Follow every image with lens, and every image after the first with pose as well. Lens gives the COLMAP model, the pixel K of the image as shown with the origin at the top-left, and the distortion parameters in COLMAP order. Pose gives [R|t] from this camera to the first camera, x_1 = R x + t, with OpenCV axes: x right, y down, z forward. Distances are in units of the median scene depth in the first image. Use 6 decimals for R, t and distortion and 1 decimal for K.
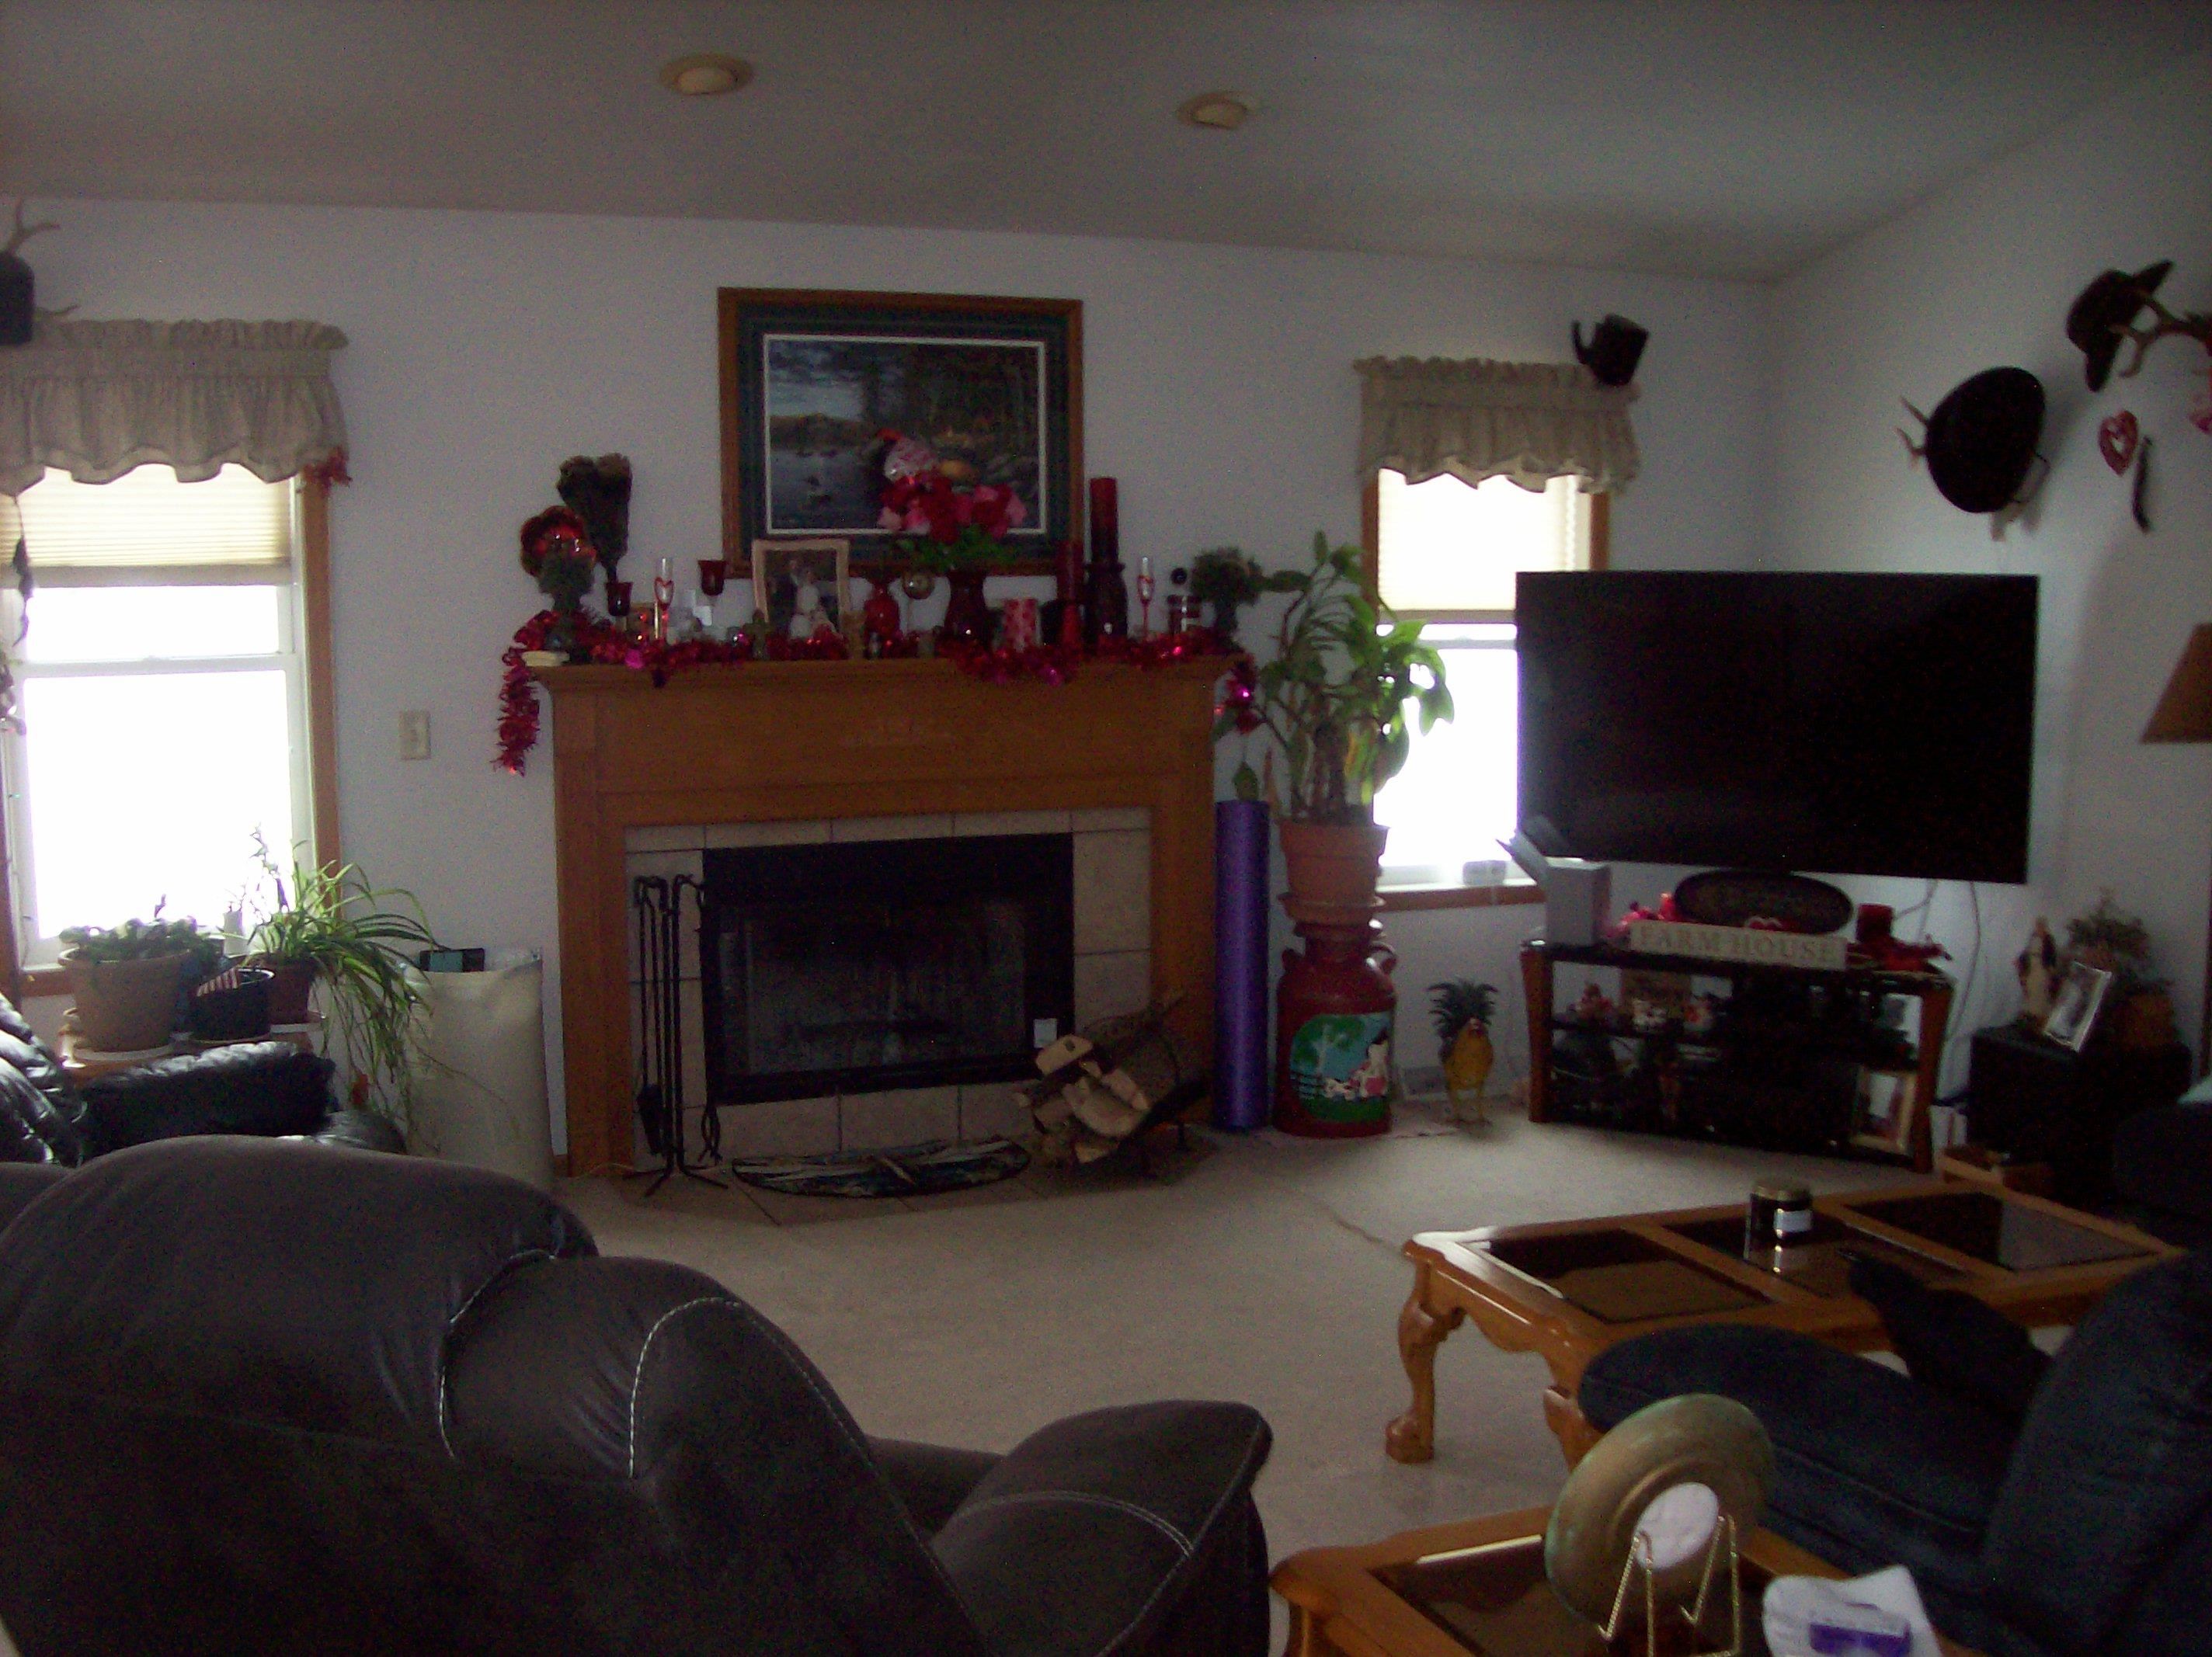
lens RADIAL K [[2323.1, 0, 1094.0], [0, 2323.1, 952.6], [0, 0, 1]] dist [-0.190750, 0.156587]
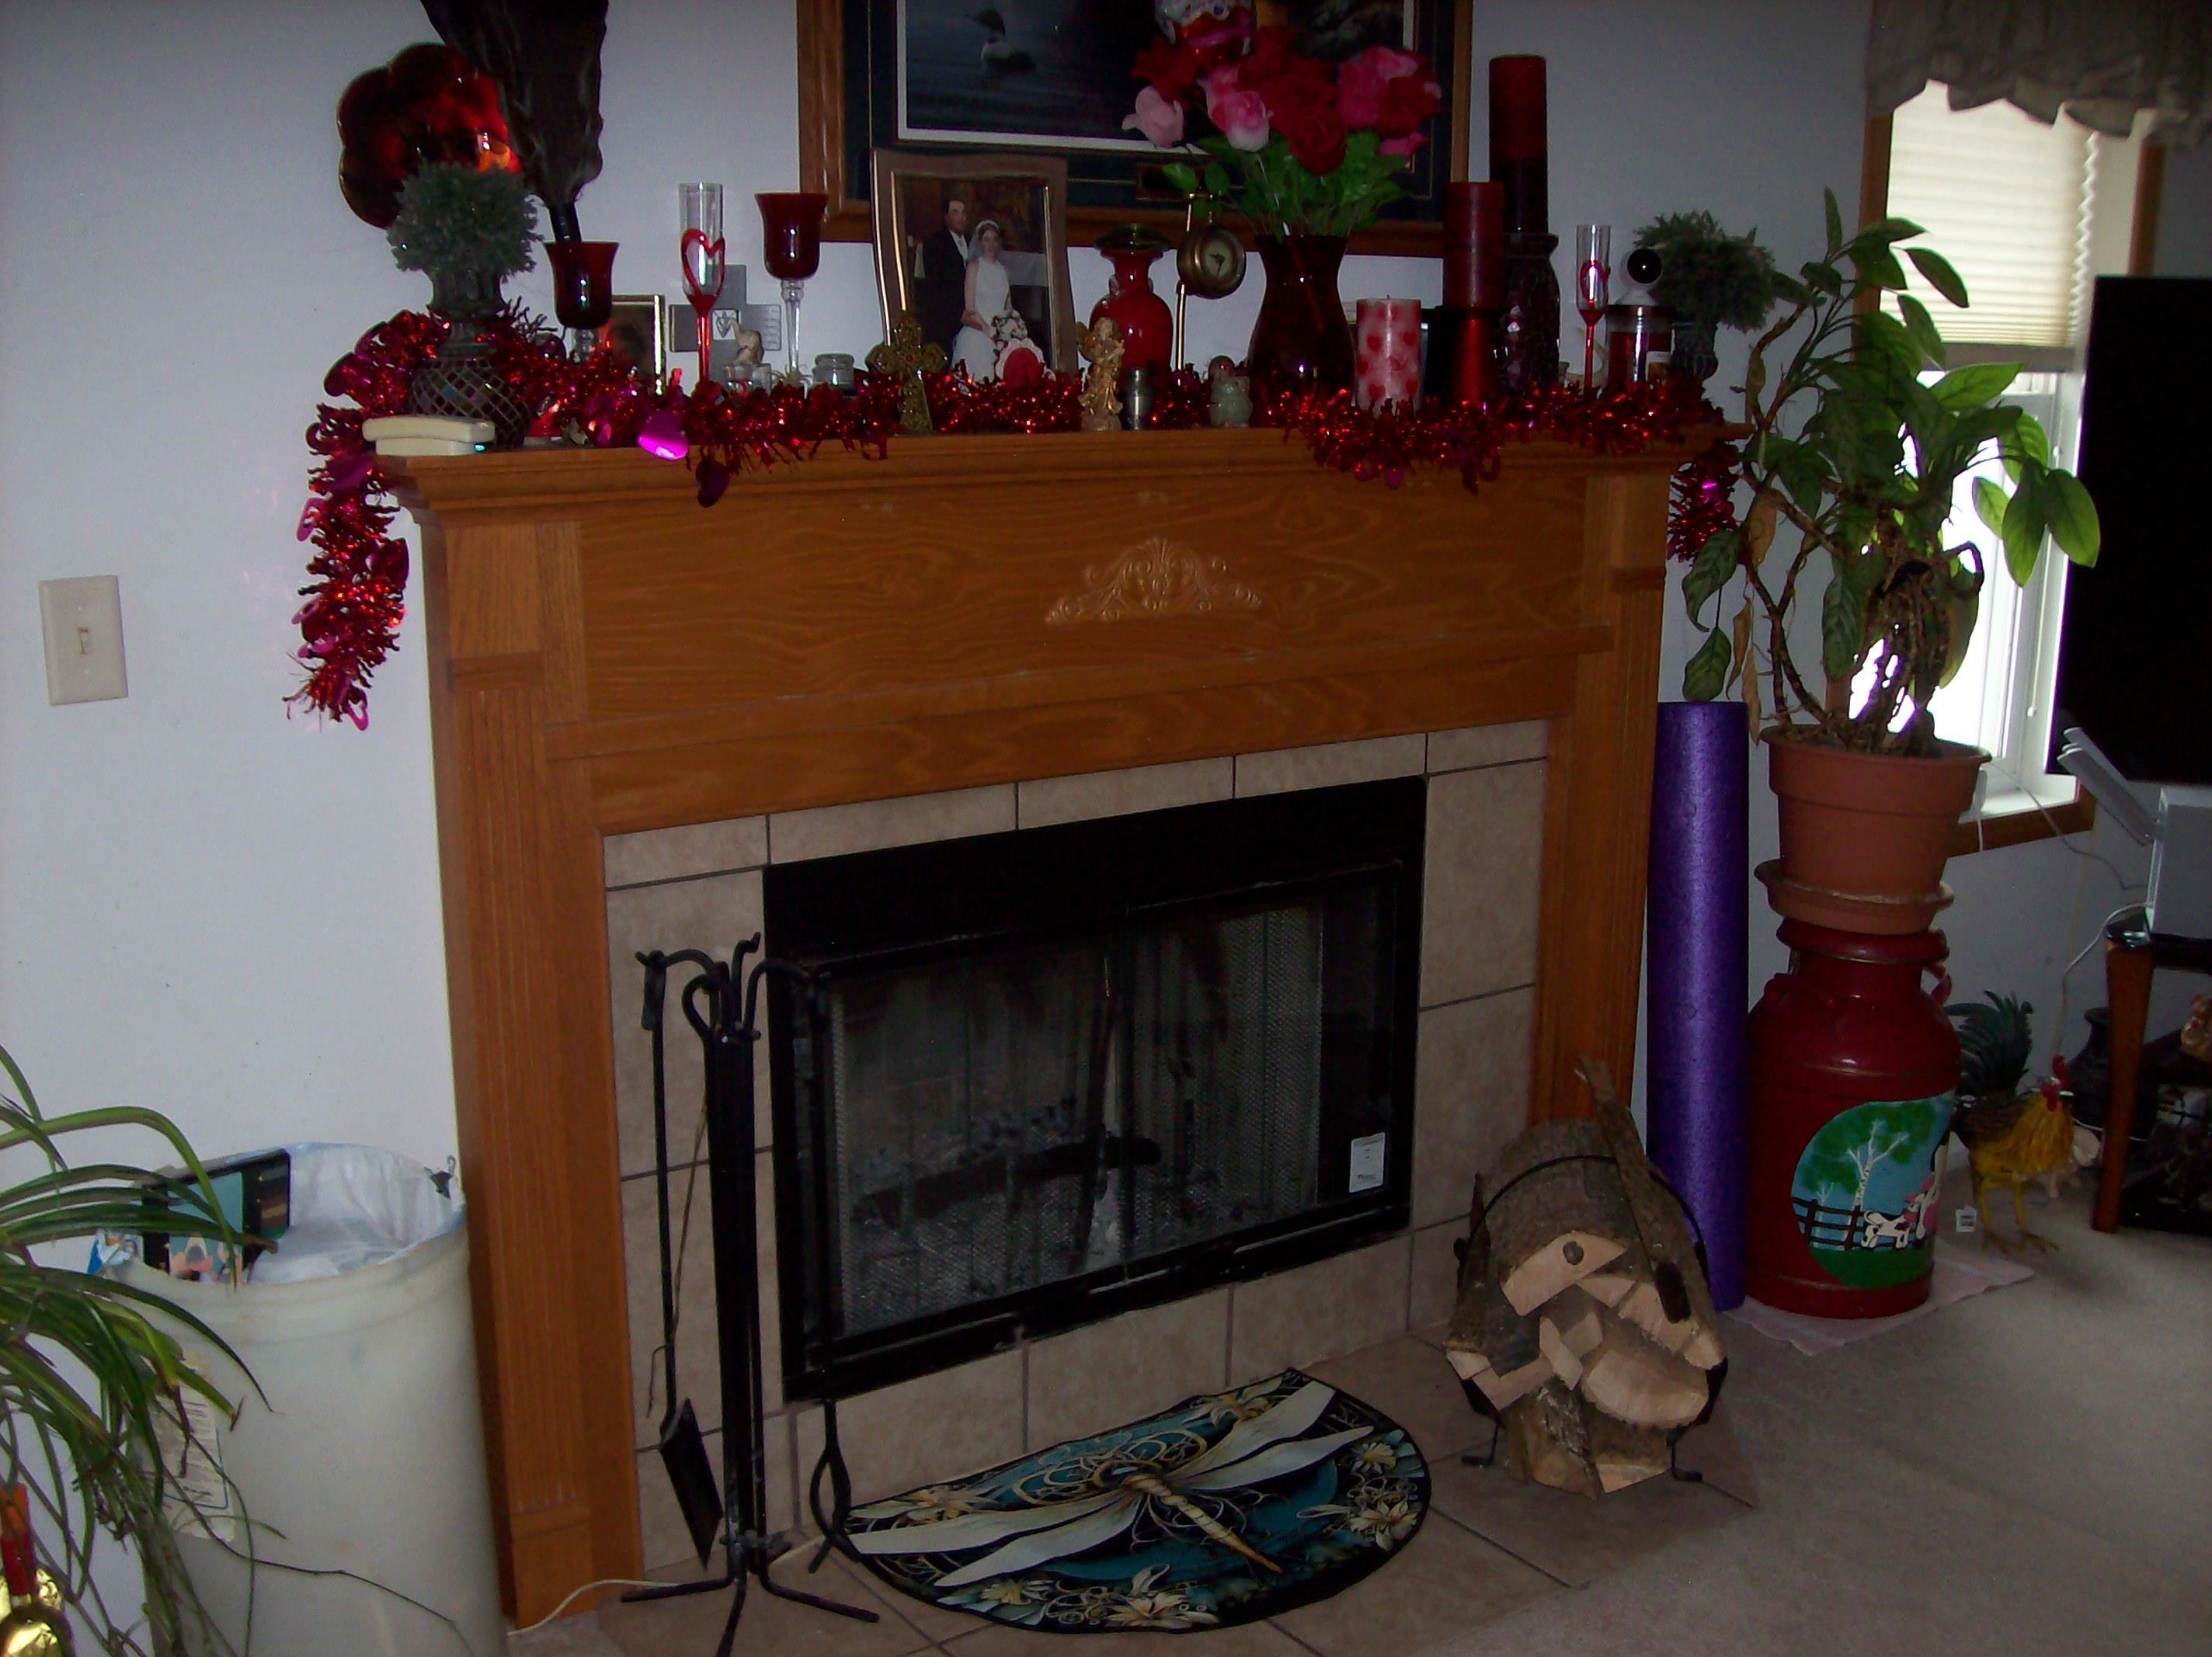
lens RADIAL K [[2393.8, 0, 1101.9], [0, 2393.8, 966.9], [0, 0, 1]] dist [-0.182872, 0.180015]
pose [[0.976503, -0.047803, 0.210136, -0.202066], [0.023515, 0.992901, 0.116596, -0.077057], [-0.214218, -0.108915, 0.970695, 0.540767]]
